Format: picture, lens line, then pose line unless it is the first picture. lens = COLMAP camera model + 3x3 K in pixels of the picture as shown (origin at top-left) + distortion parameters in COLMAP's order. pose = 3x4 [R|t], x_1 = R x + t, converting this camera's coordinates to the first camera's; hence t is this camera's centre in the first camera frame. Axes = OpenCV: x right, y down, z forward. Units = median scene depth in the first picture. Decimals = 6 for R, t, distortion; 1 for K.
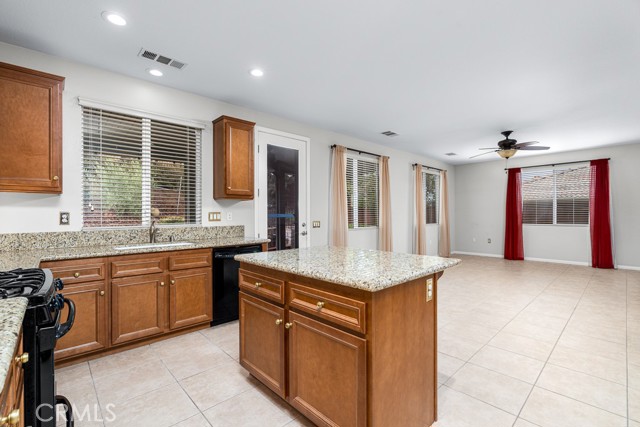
lens RADIAL K [[289.9, 0, 313.1], [0, 289.9, 212.6], [0, 0, 1]] dist [-0.018770, 0.001107]
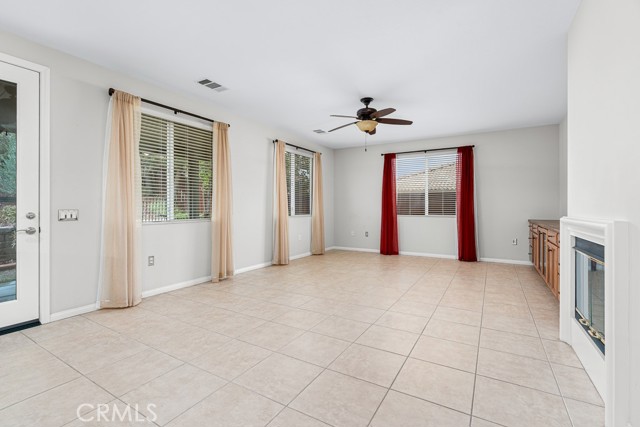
lens RADIAL K [[289.9, 0, 320.2], [0, 289.9, 211.1], [0, 0, 1]] dist [-0.018770, 0.001107]
pose [[0.957100, 0.004082, 0.289730, 0.273575], [-0.010069, 0.999765, 0.019177, 0.012077], [-0.289583, -0.021271, 0.956916, 0.226935]]
